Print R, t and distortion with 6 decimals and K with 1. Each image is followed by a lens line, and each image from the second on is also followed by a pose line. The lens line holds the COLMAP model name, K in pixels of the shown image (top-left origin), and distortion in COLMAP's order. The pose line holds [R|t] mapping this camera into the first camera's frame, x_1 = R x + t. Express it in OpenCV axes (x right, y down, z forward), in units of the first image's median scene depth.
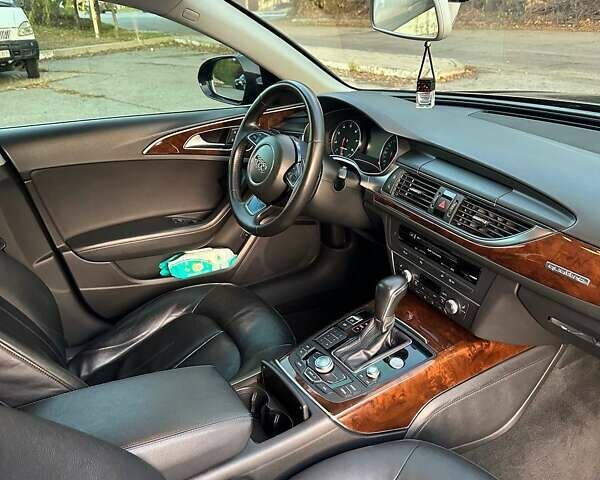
lens RADIAL K [[567.7, 0, 300.0], [0, 567.7, 240.0], [0, 0, 1]] dist [0.212202, -0.496327]
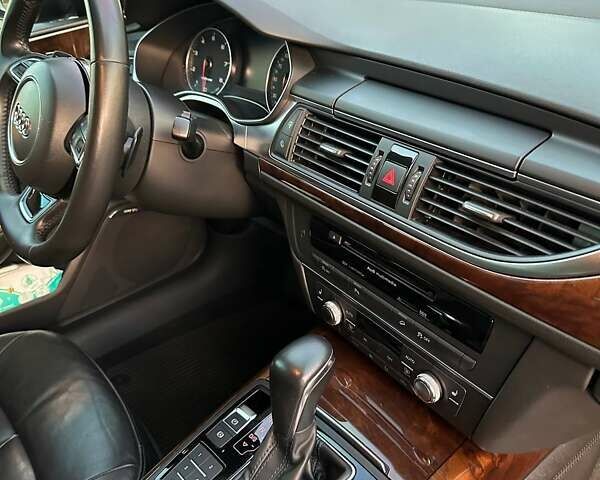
lens RADIAL K [[567.7, 0, 300.0], [0, 567.7, 240.0], [0, 0, 1]] dist [0.212202, -0.496327]
pose [[0.986656, -0.118093, 0.112088, 0.105628], [0.106742, 0.989001, 0.102388, -0.059986], [-0.122947, -0.089057, 0.988409, 0.488584]]
